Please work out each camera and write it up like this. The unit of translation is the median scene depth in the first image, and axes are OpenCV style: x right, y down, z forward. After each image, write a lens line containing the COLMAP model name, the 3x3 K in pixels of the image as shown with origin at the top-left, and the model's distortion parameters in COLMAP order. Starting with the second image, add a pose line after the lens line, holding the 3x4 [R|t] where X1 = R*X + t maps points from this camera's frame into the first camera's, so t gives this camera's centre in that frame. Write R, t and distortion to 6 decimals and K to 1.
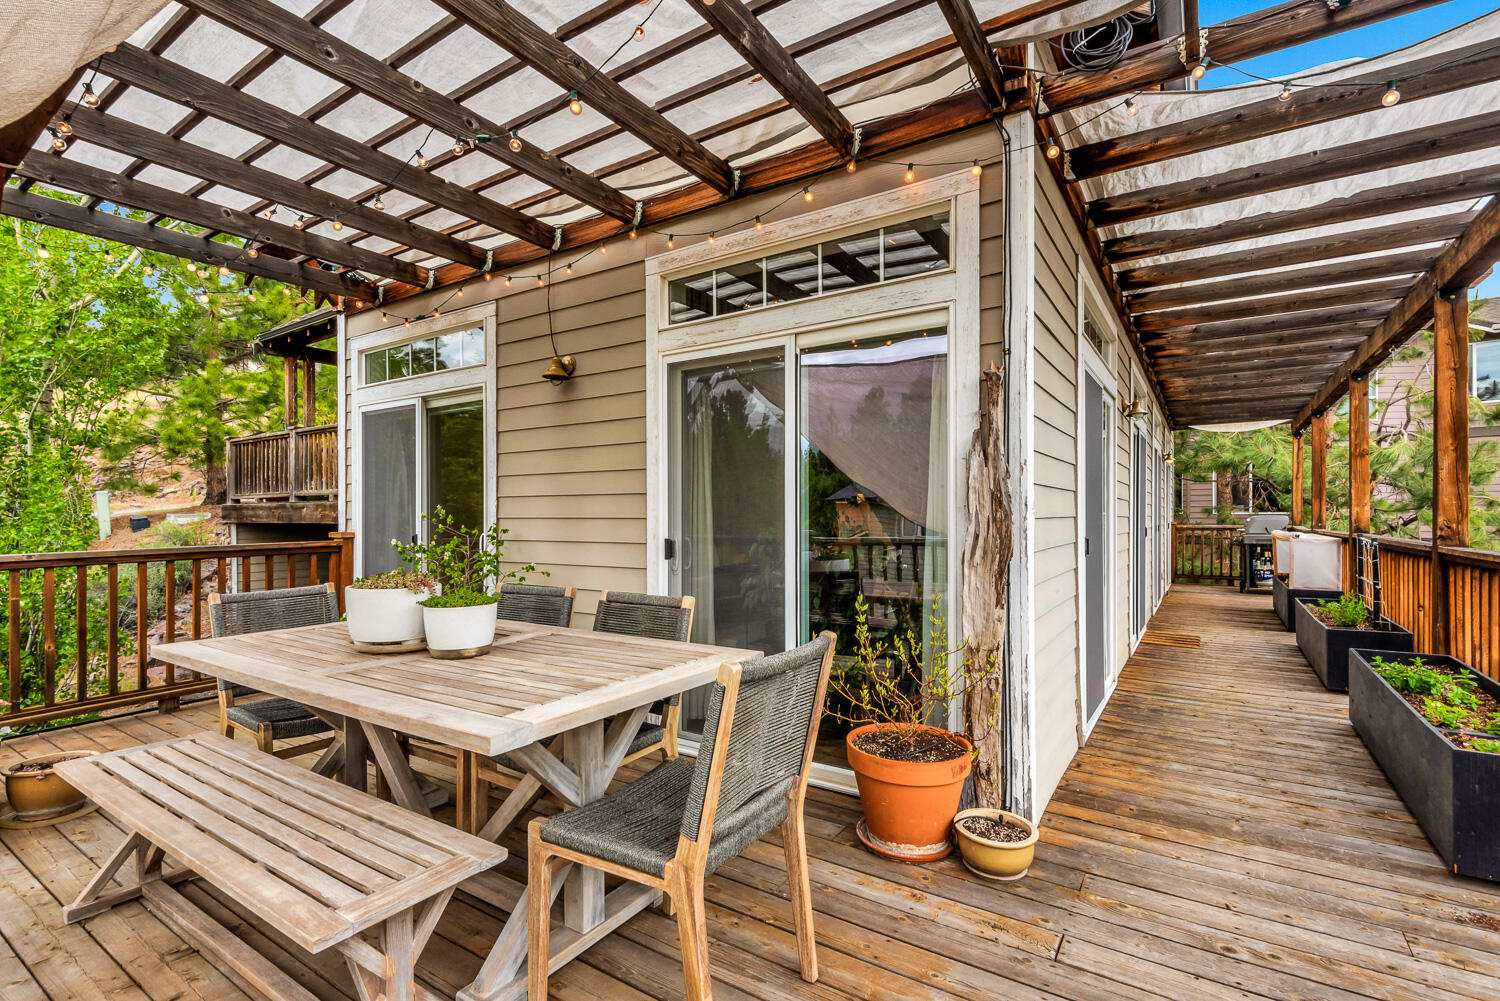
lens RADIAL K [[704.0, 0, 743.0], [0, 704.0, 507.7], [0, 0, 1]] dist [-0.004284, -0.001172]
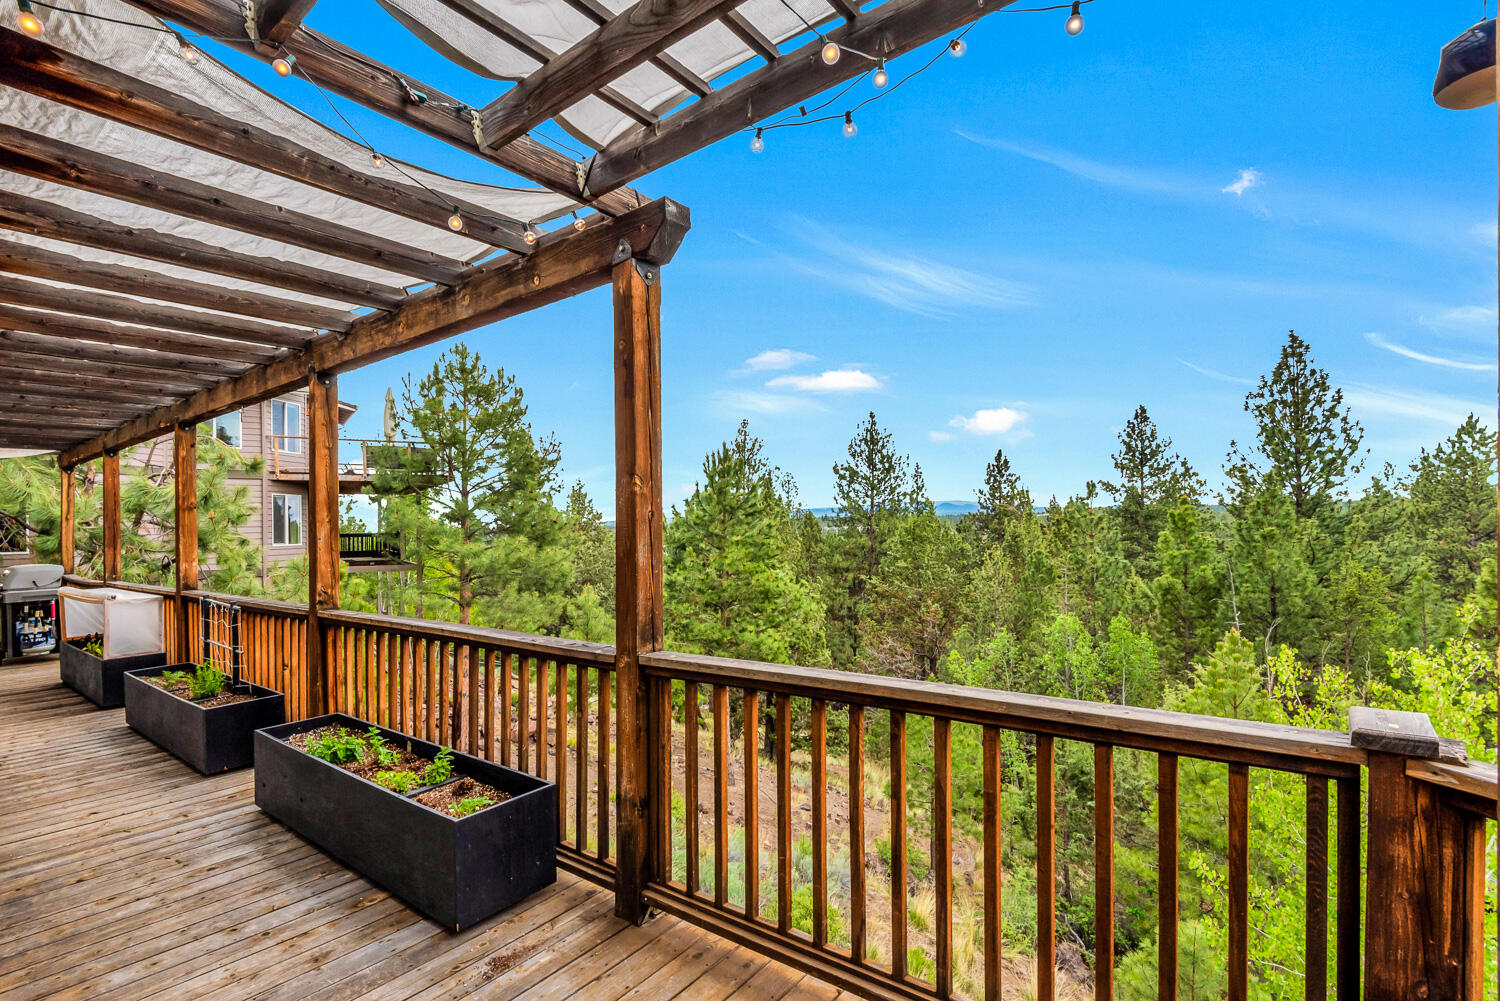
lens RADIAL K [[704.0, 0, 769.7], [0, 704.0, 527.6], [0, 0, 1]] dist [-0.004284, -0.001172]
pose [[0.063245, -0.000673, 0.997998, -0.038568], [0.009187, 0.999958, 0.000093, -0.067311], [-0.997956, 0.009163, 0.063249, 0.240655]]
